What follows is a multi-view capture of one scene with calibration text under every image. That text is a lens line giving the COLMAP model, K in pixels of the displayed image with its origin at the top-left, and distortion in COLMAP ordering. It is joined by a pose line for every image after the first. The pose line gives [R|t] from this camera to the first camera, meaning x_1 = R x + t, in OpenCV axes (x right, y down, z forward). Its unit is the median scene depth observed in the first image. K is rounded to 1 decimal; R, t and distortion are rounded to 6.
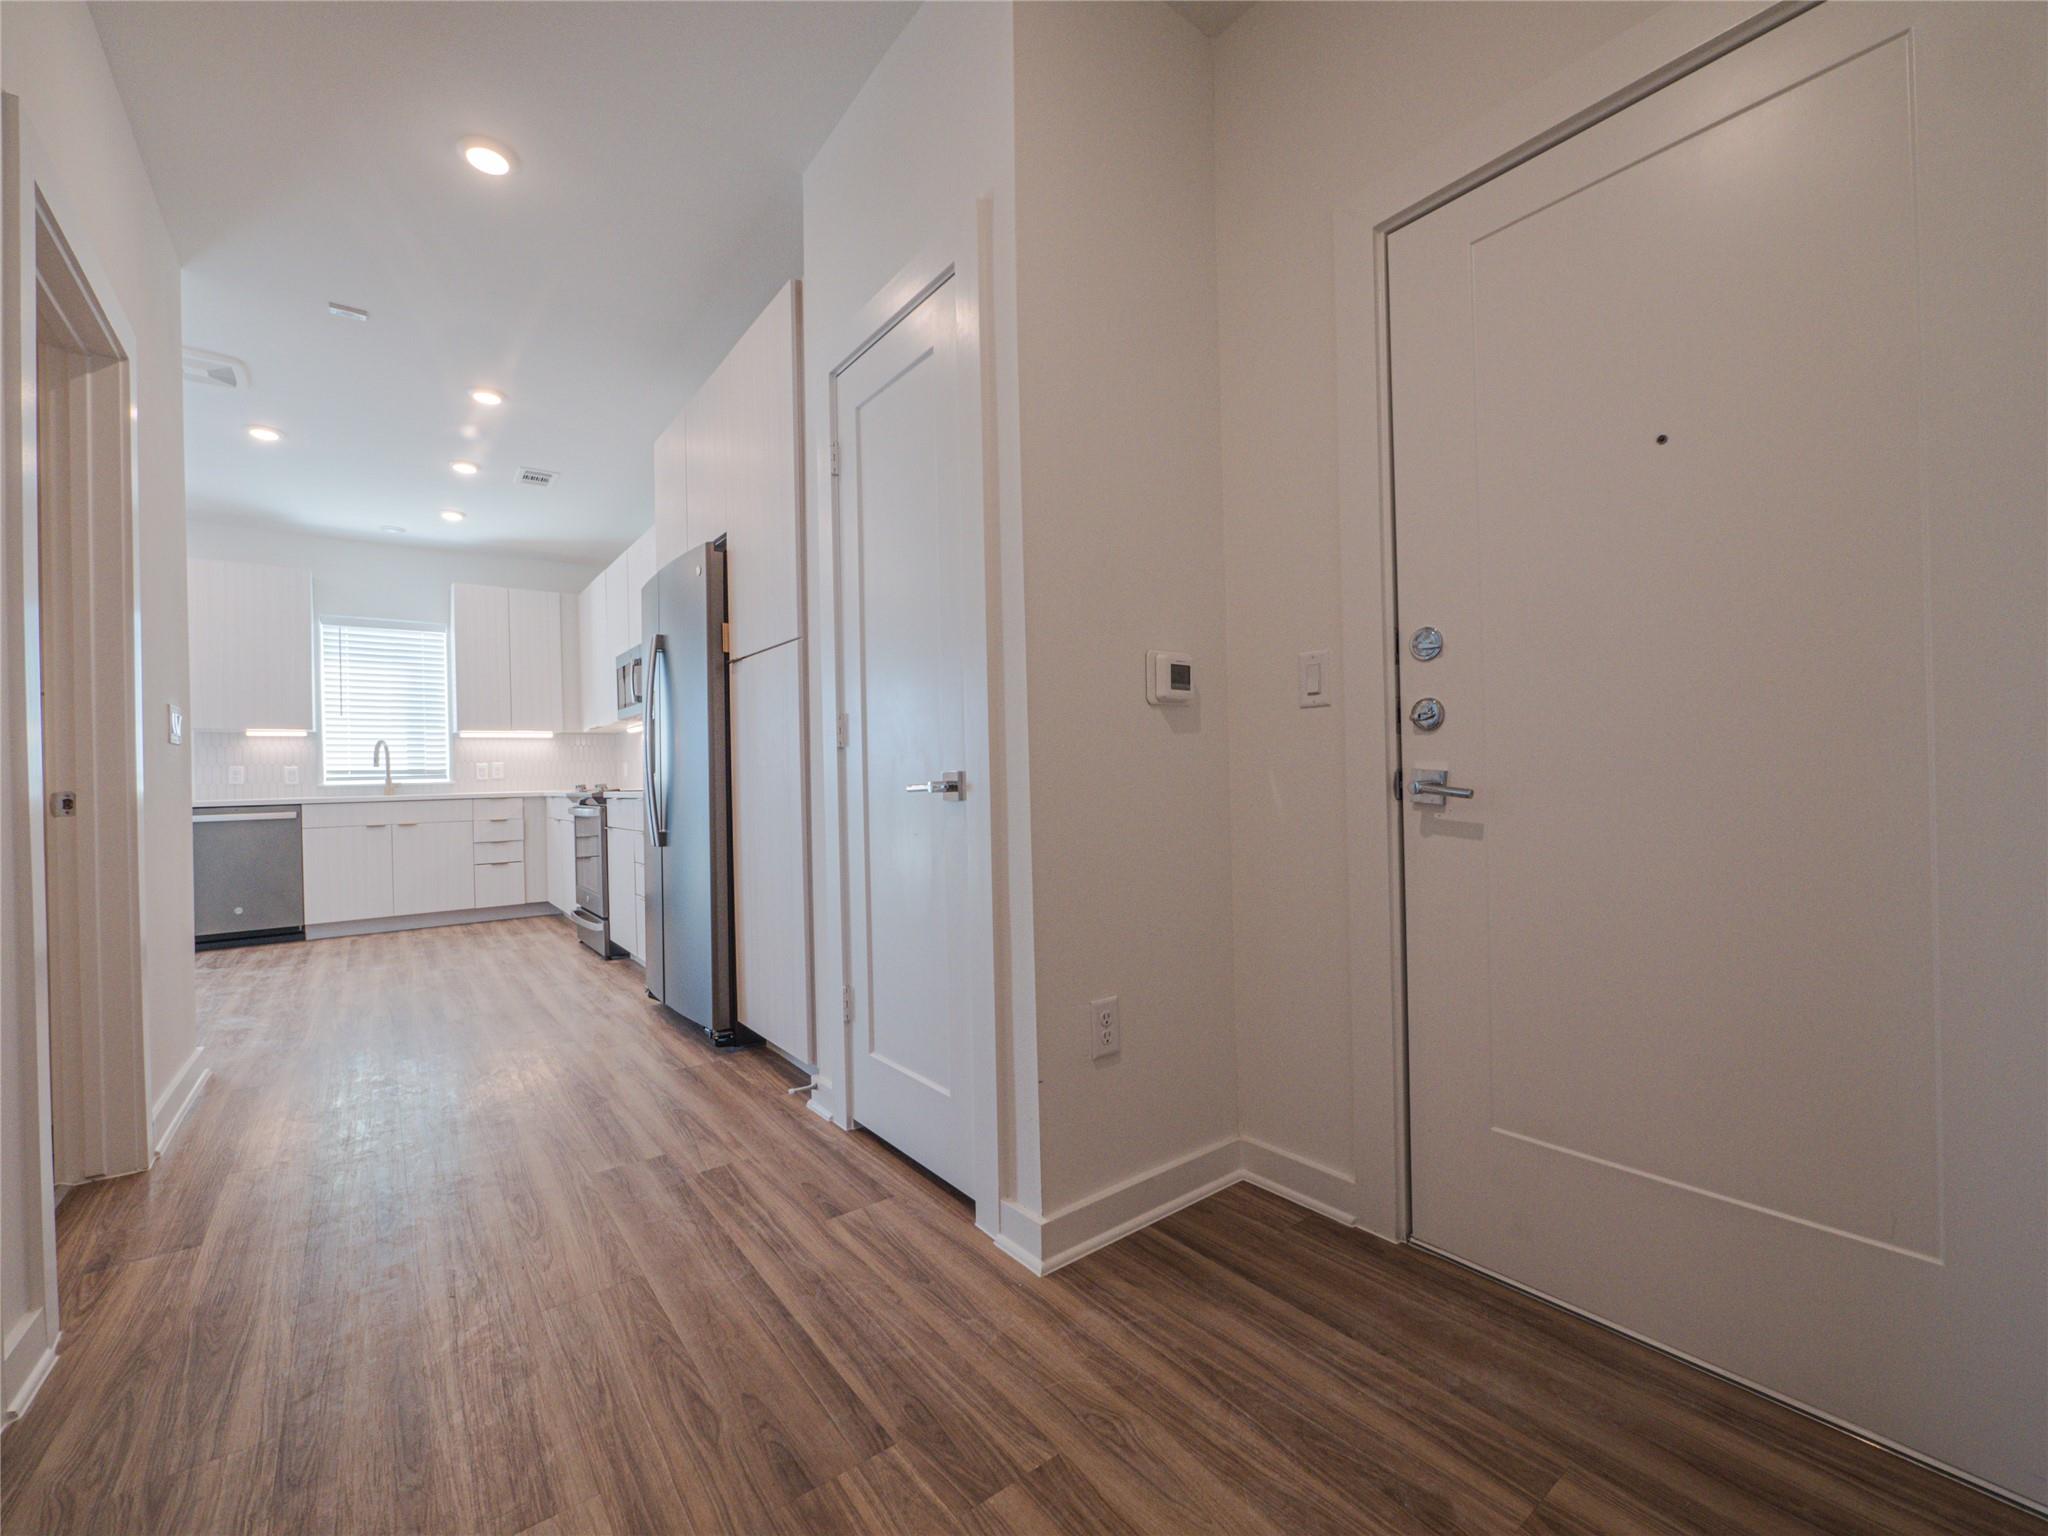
lens RADIAL K [[859.6, 0, 1021.5], [0, 859.6, 771.4], [0, 0, 1]] dist [-0.008938, 0.001490]
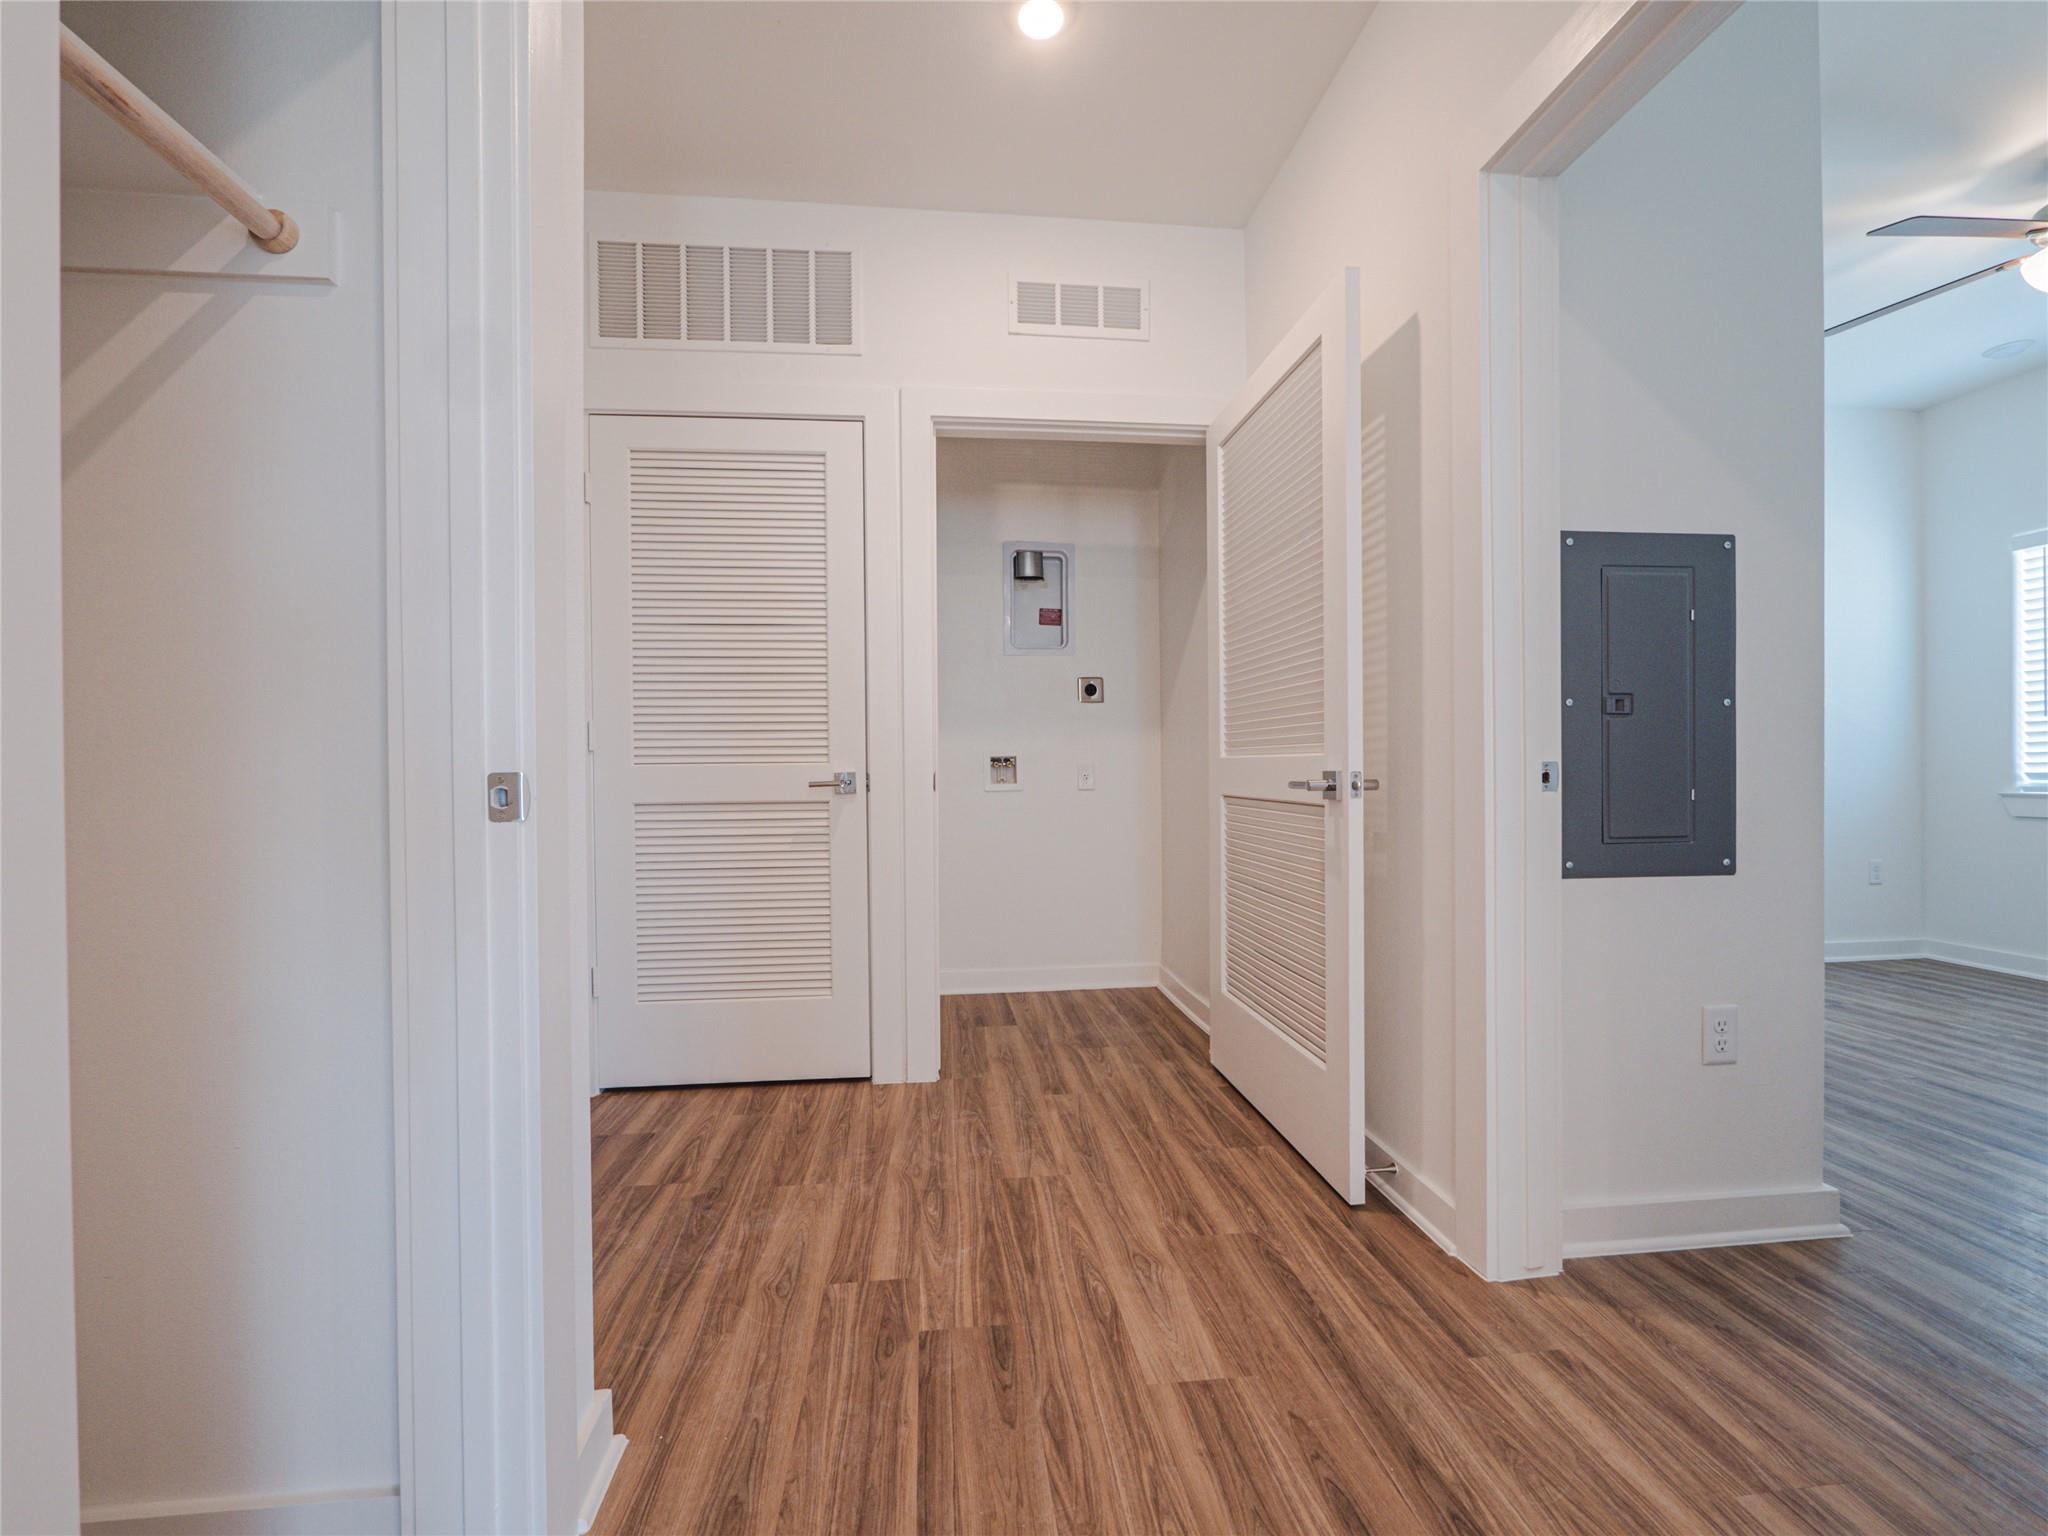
lens RADIAL K [[859.6, 0, 1021.5], [0, 859.6, 771.4], [0, 0, 1]] dist [-0.008938, 0.001490]
pose [[-0.857420, 0.029908, 0.513748, -0.665889], [0.026896, 0.999550, -0.013300, 0.016079], [-0.513915, 0.002414, -0.857838, 1.430317]]
